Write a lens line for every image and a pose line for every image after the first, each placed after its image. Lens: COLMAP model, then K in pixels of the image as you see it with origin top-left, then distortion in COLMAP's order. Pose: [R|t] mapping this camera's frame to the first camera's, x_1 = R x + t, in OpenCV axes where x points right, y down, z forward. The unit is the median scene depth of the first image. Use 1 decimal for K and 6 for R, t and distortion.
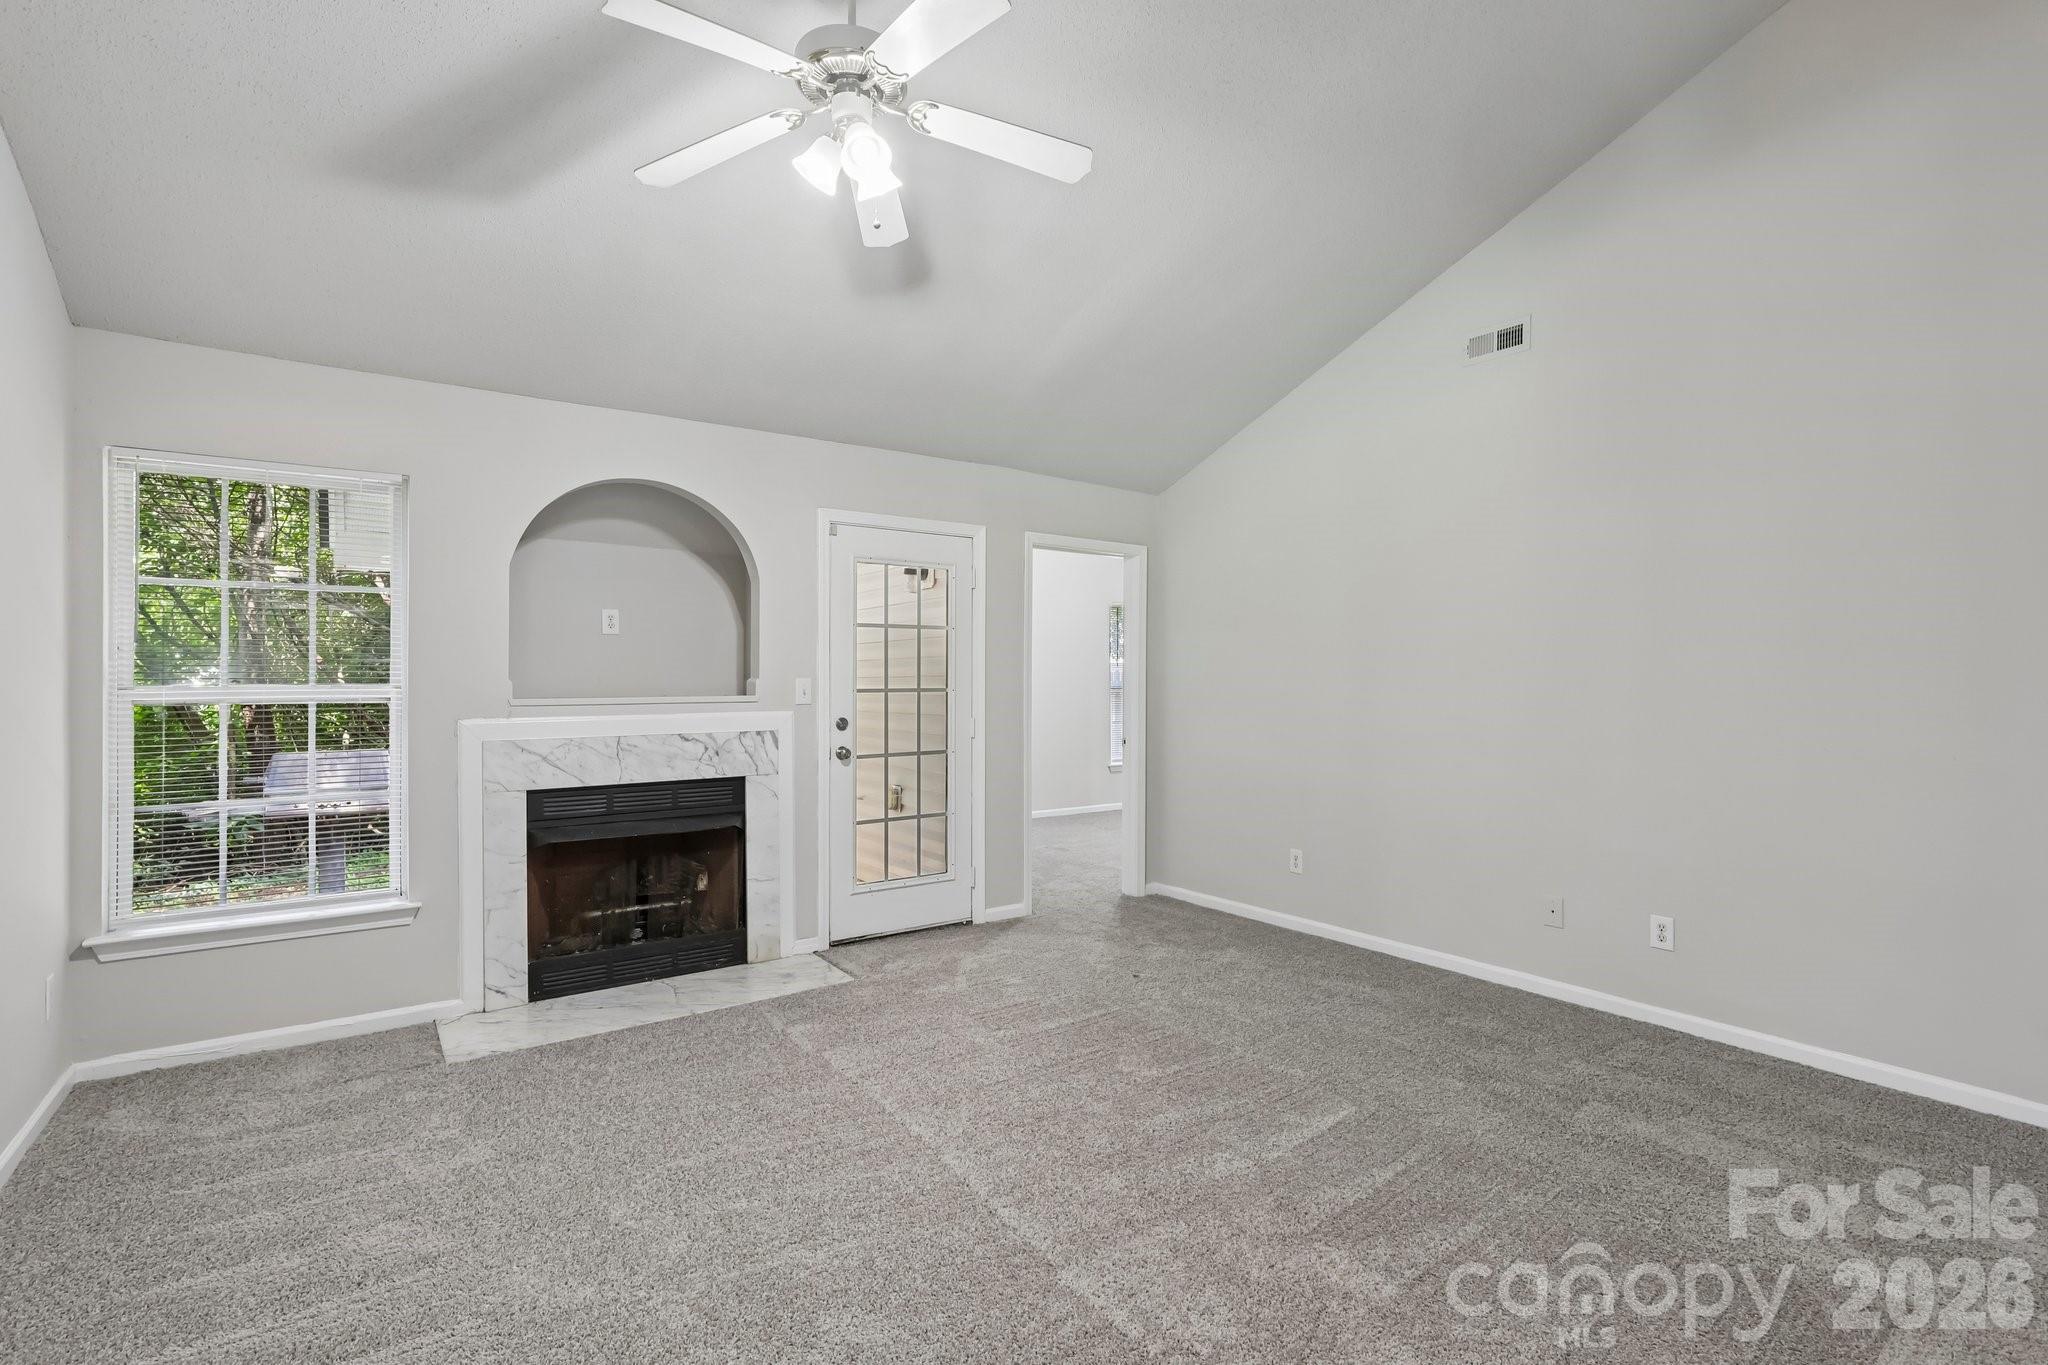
lens RADIAL K [[971.1, 0, 1024.5], [0, 971.1, 675.1], [0, 0, 1]] dist [0.003139, 0.000607]
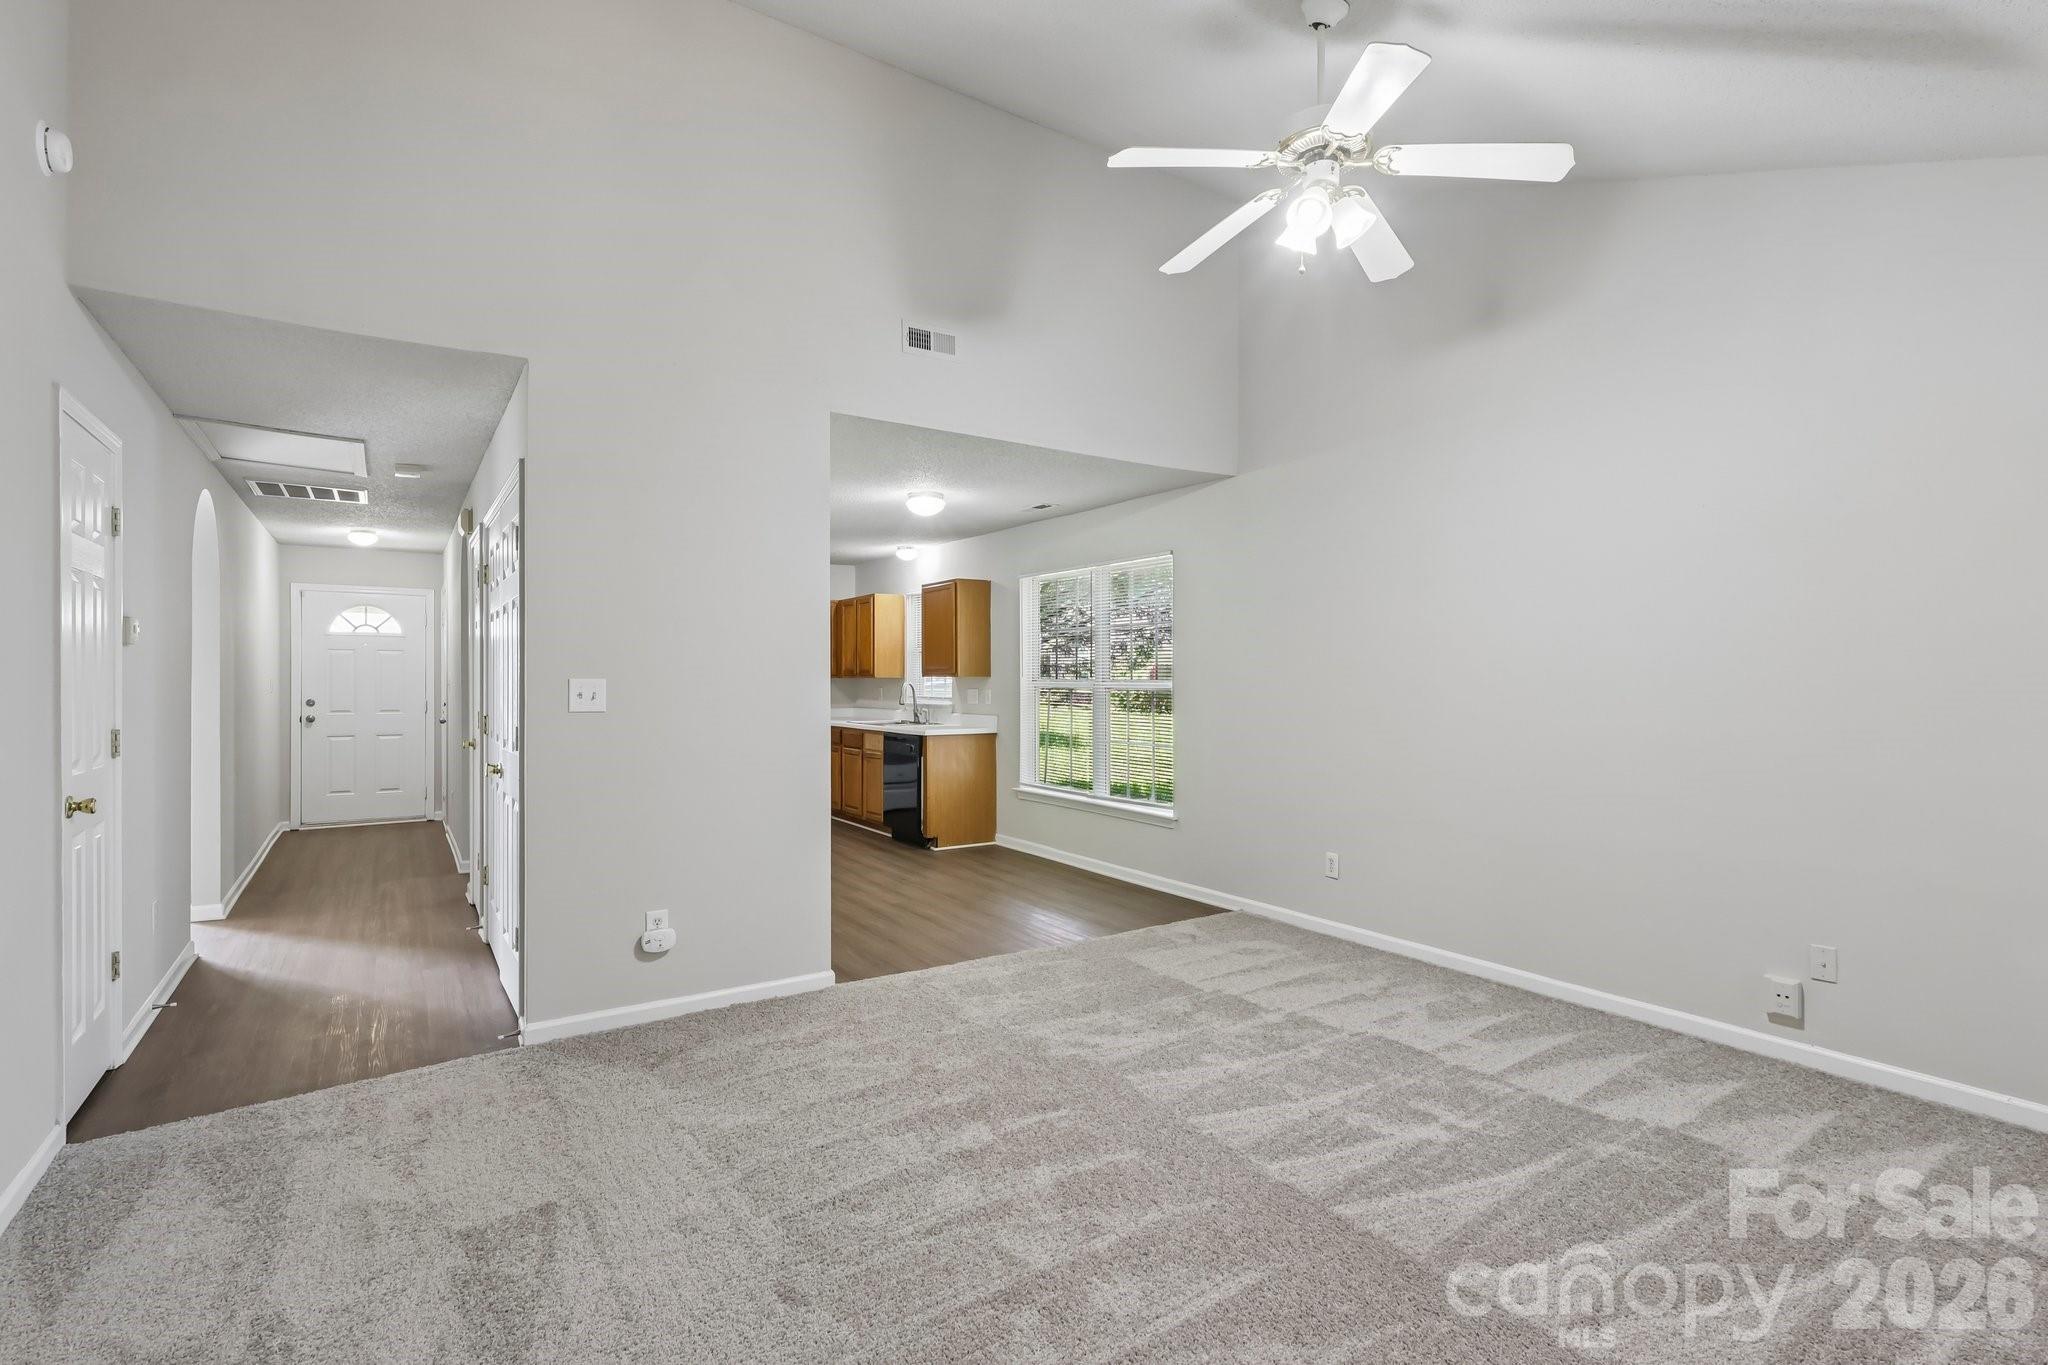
lens RADIAL K [[963.5, 0, 1030.6], [0, 963.5, 686.7], [0, 0, 1]] dist [0.000651, 0.000500]
pose [[-0.999835, 0.001474, 0.018104, 0.084577], [0.001524, 0.999995, 0.002710, 0.004616], [-0.018099, 0.002737, -0.999832, 1.252918]]
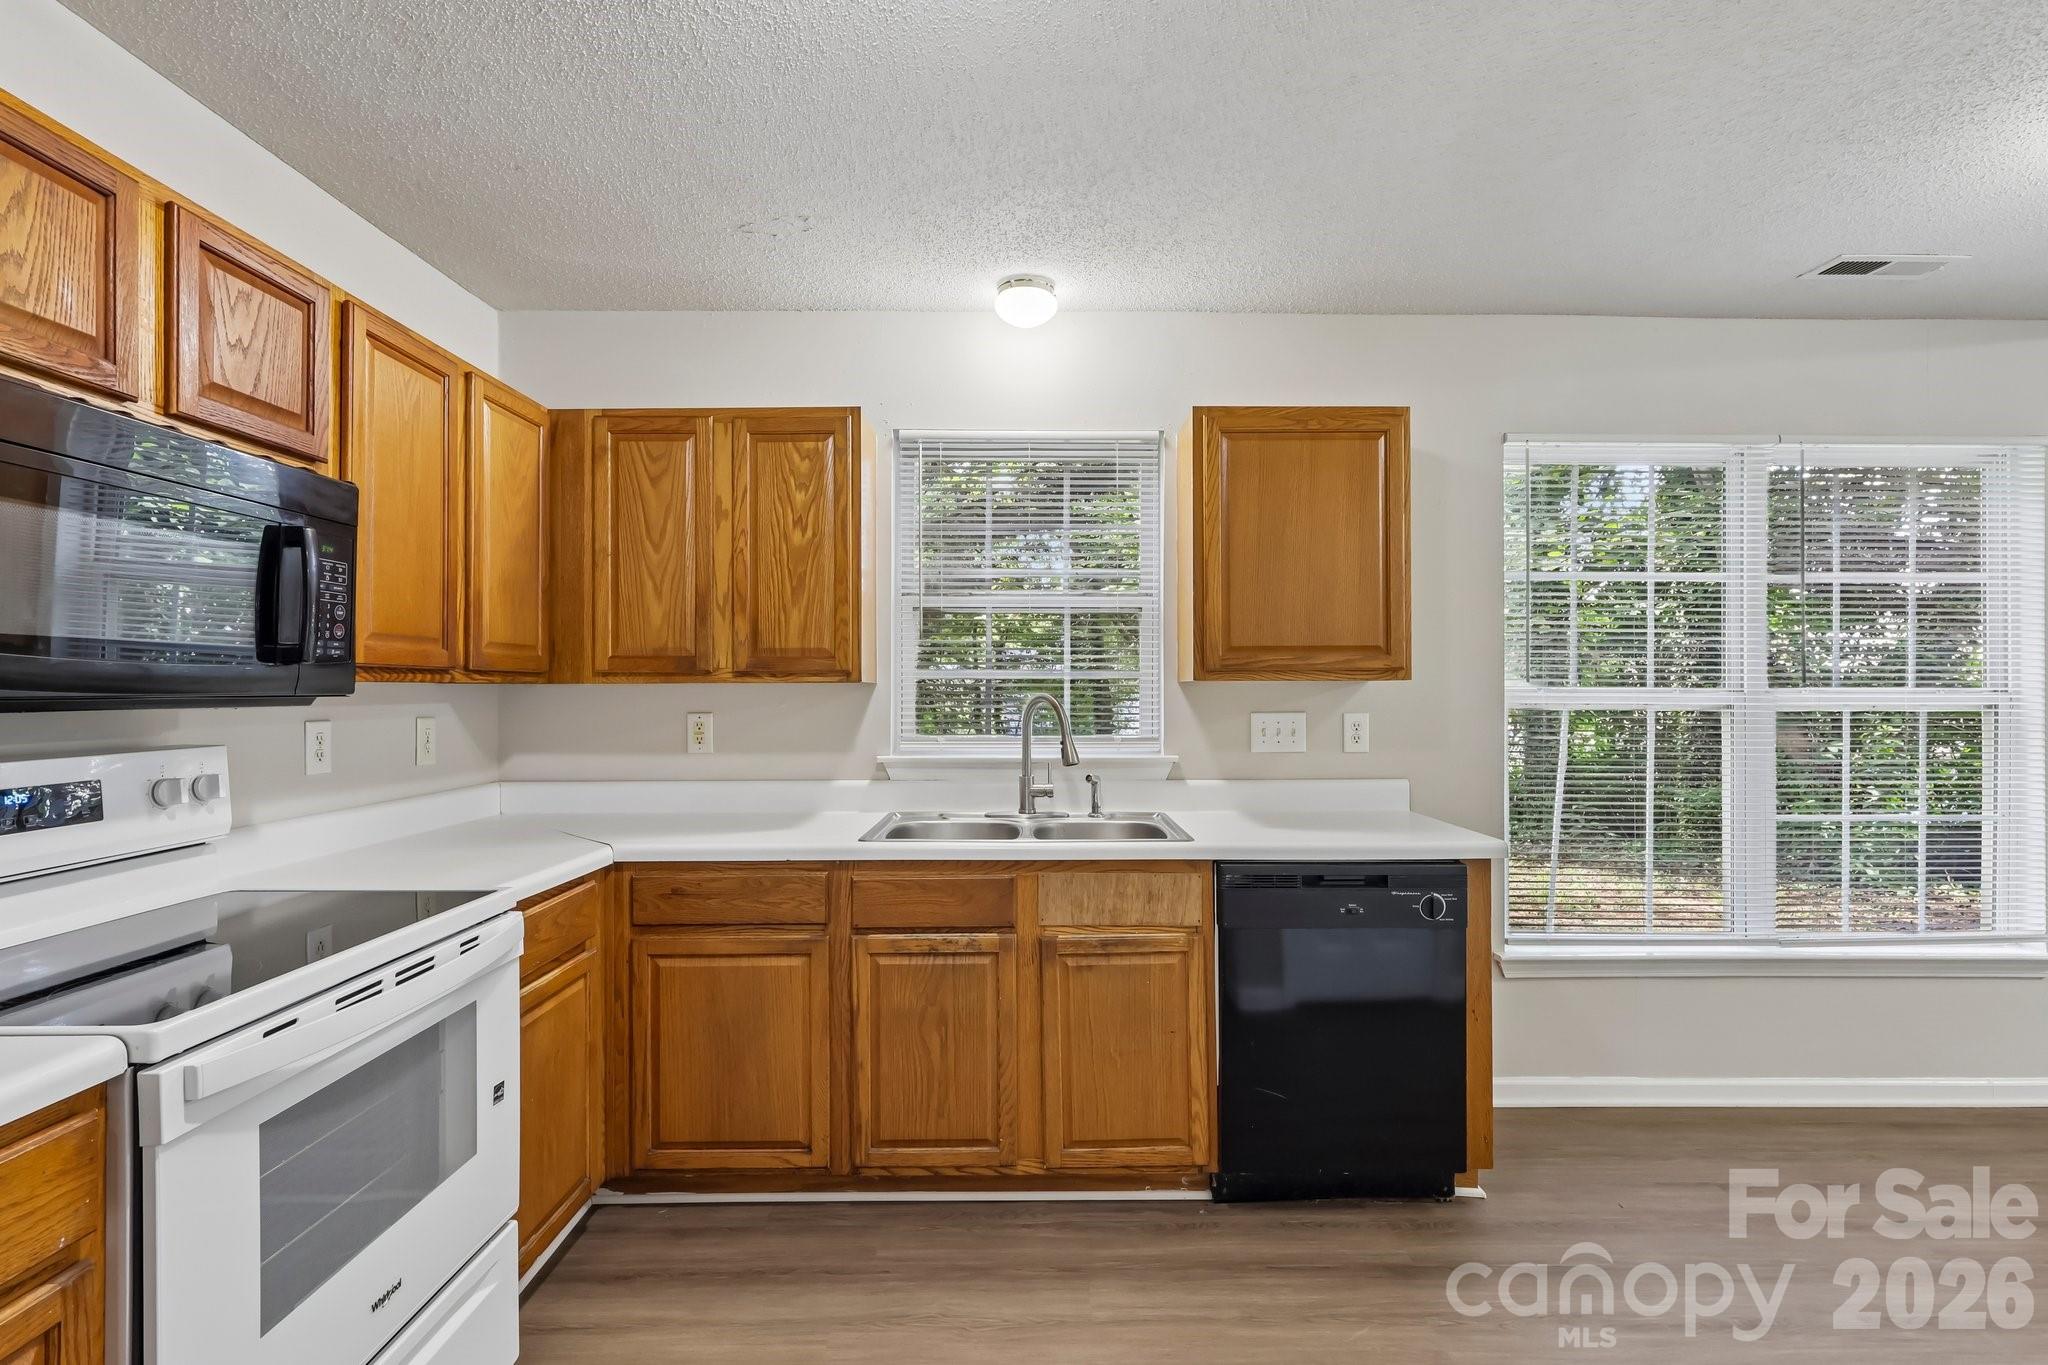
lens RADIAL K [[963.5, 0, 1030.6], [0, 963.5, 686.7], [0, 0, 1]] dist [0.000651, 0.000500]
pose [[-0.560534, 0.000242, -0.828132, 0.933933], [0.006159, 0.999974, -0.003876, -0.004042], [0.828109, -0.007274, -0.560520, -0.390849]]
